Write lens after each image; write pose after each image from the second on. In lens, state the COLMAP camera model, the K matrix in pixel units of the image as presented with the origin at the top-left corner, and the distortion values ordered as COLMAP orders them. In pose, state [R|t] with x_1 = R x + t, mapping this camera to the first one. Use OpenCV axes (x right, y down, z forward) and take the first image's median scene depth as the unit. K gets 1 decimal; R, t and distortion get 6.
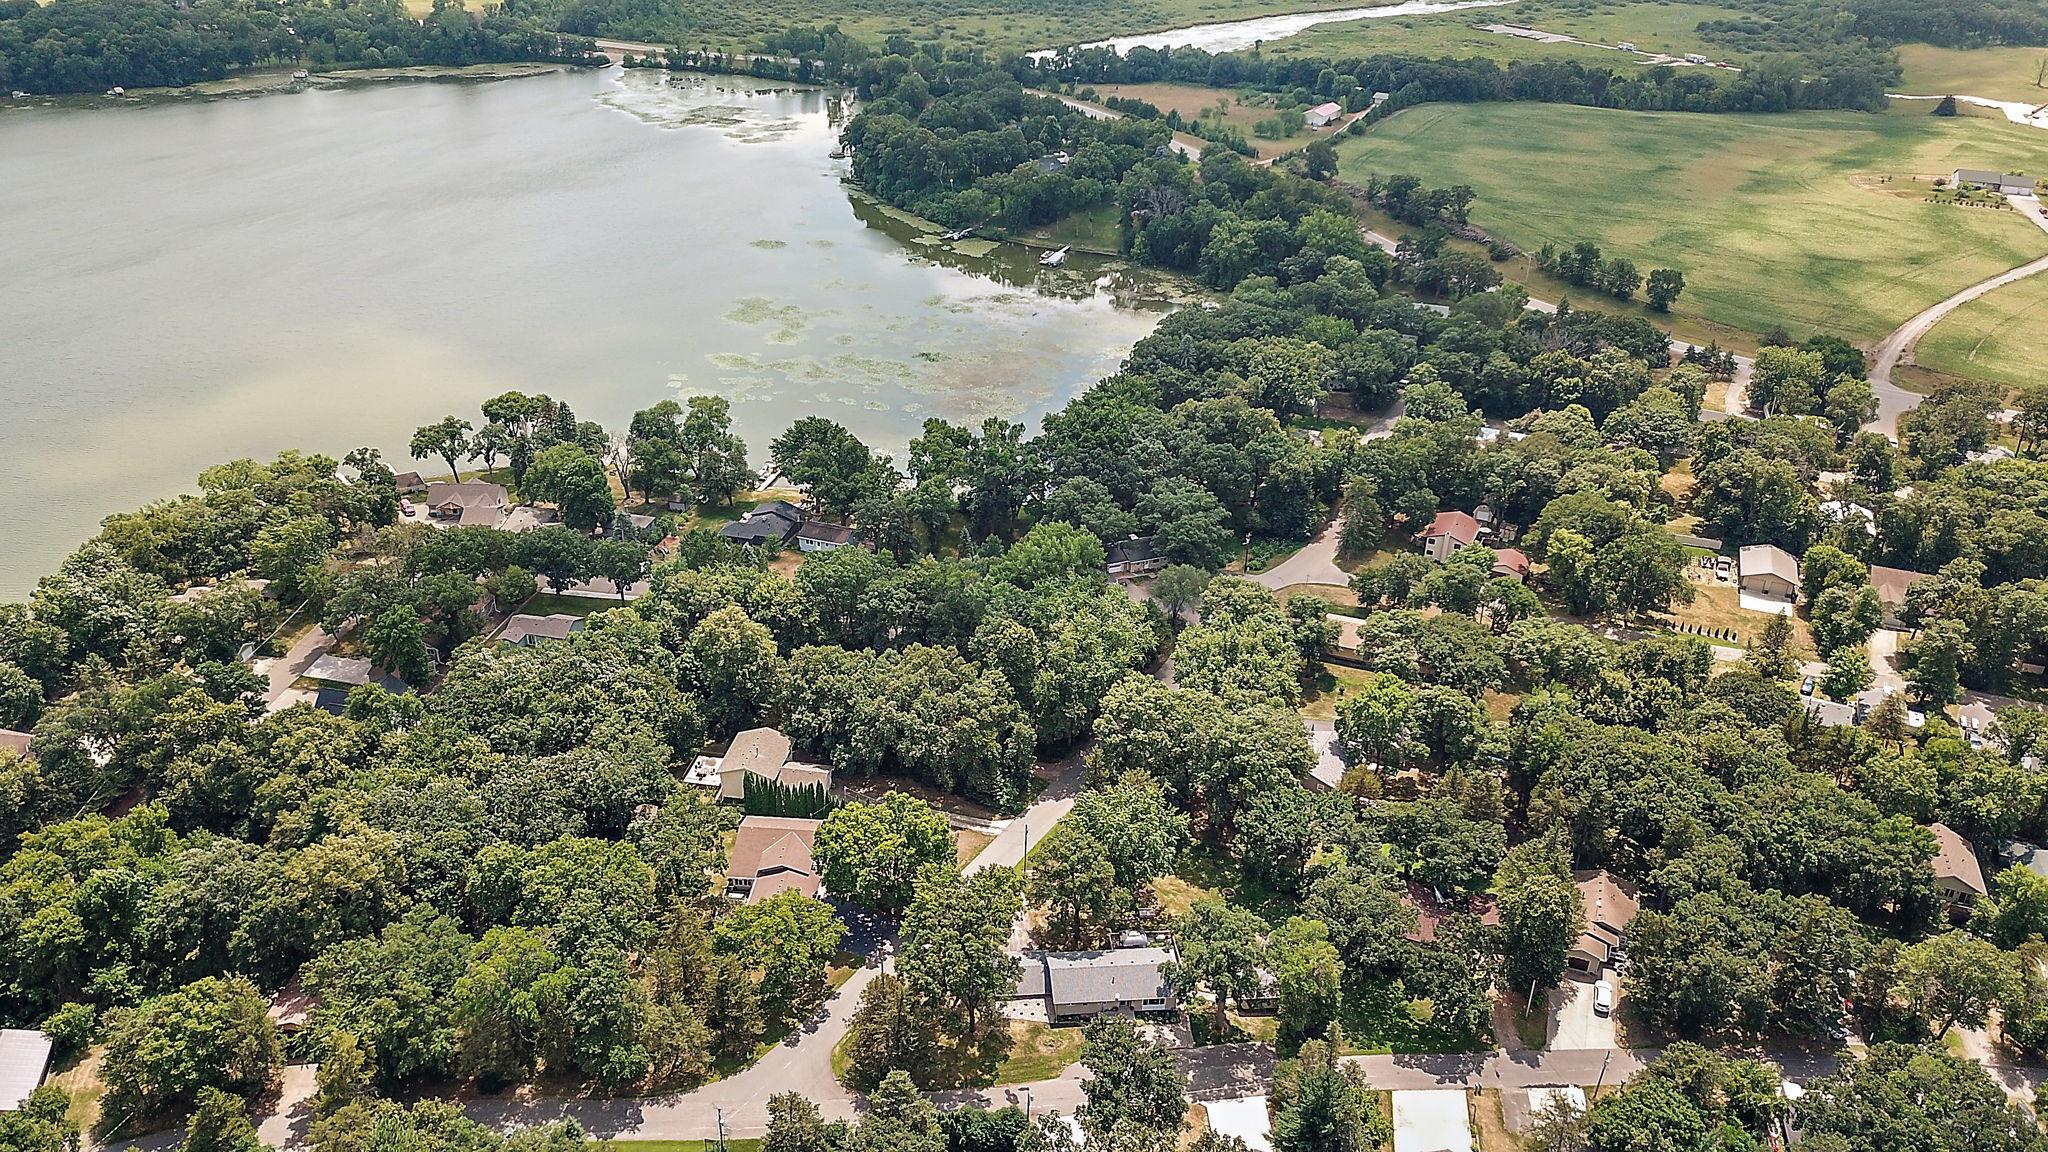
lens RADIAL K [[1558.3, 0, 1024.0], [0, 1558.3, 576.0], [0, 0, 1]] dist [0.026273, -0.005155]
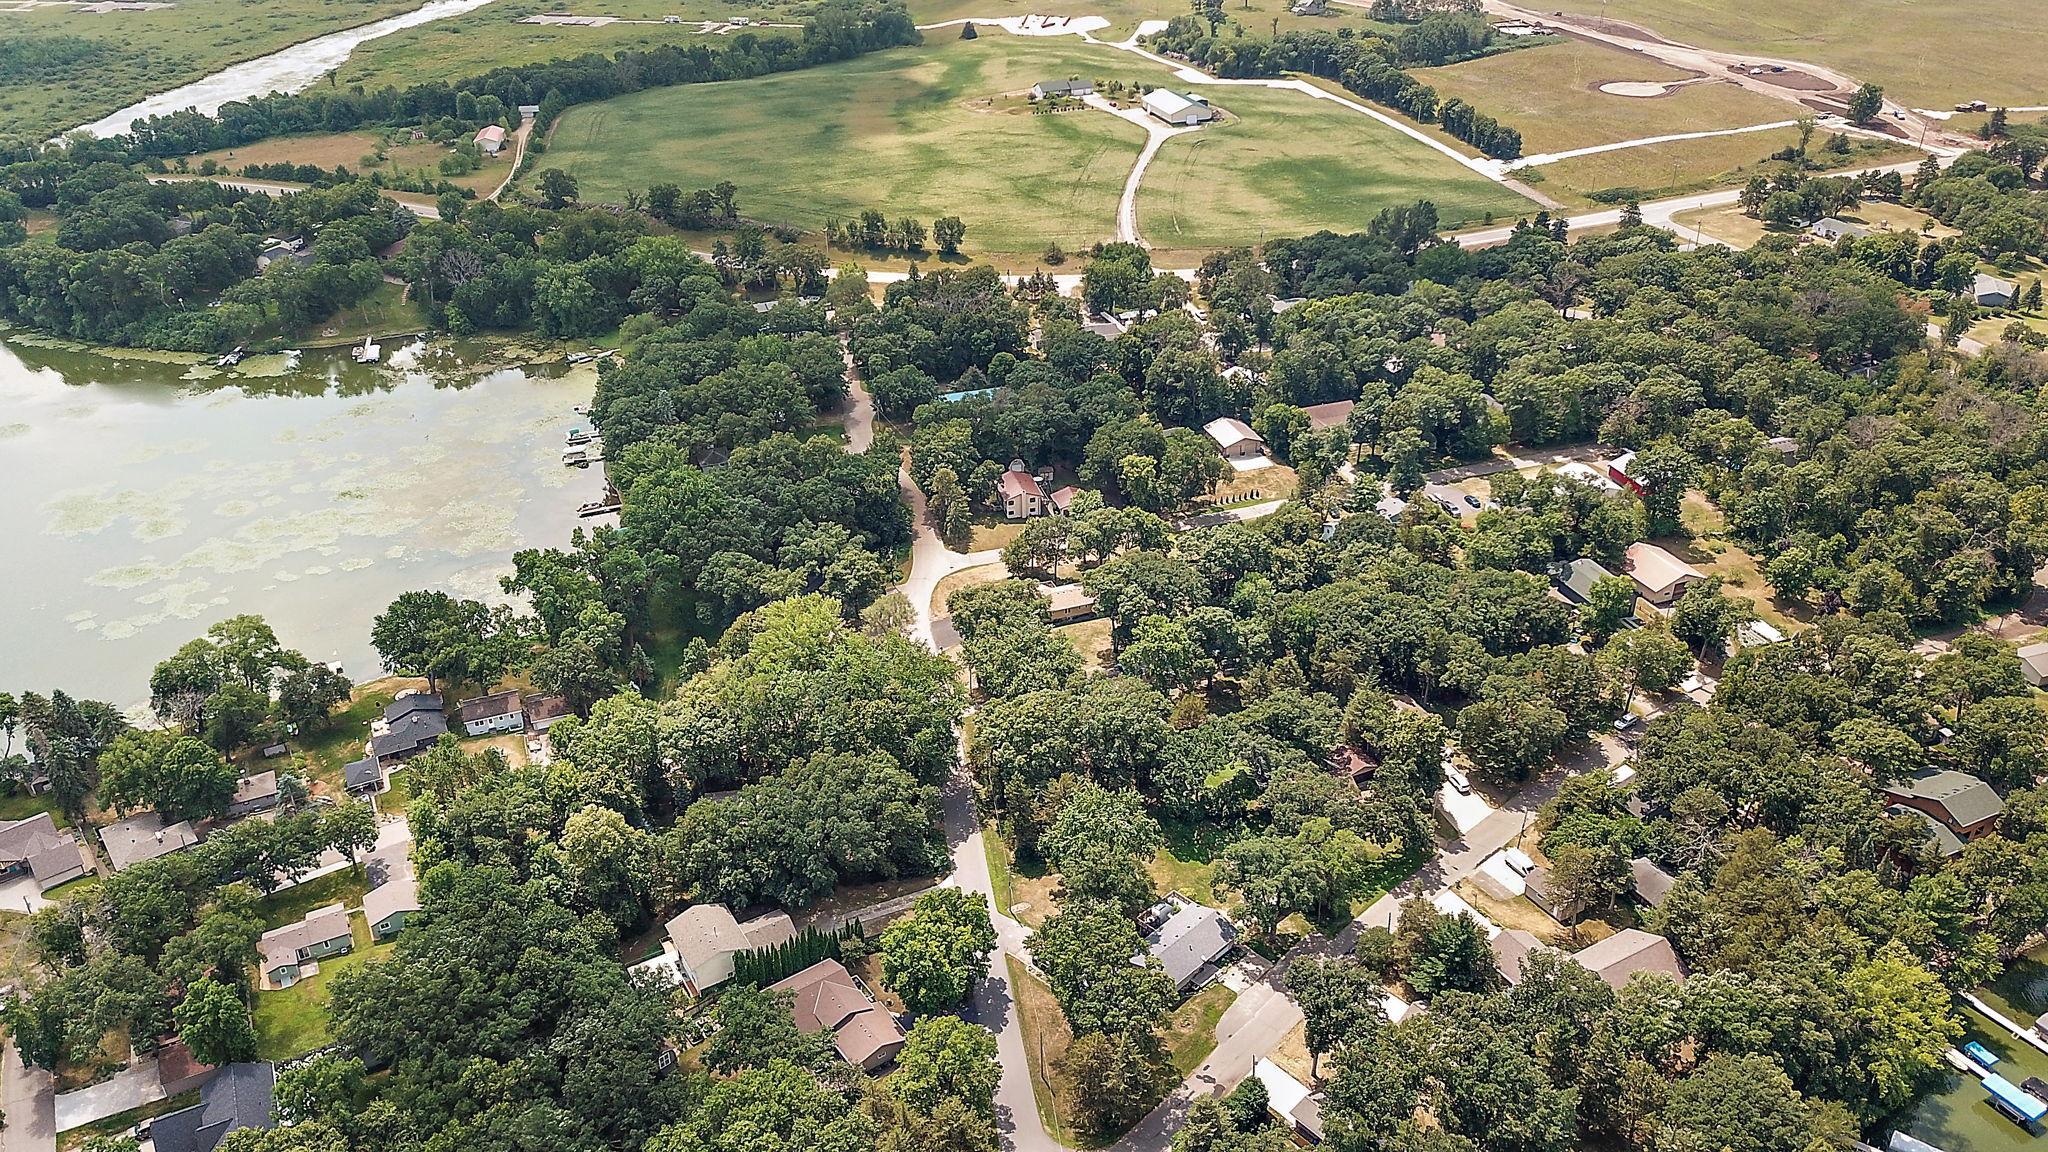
lens RADIAL K [[1558.3, 0, 1024.0], [0, 1558.3, 576.0], [0, 0, 1]] dist [0.026273, -0.005155]
pose [[0.777138, -0.345827, 0.525795, -0.225206], [0.334717, 0.934645, 0.120017, -0.069640], [-0.532937, 0.082723, 0.842102, 0.041802]]
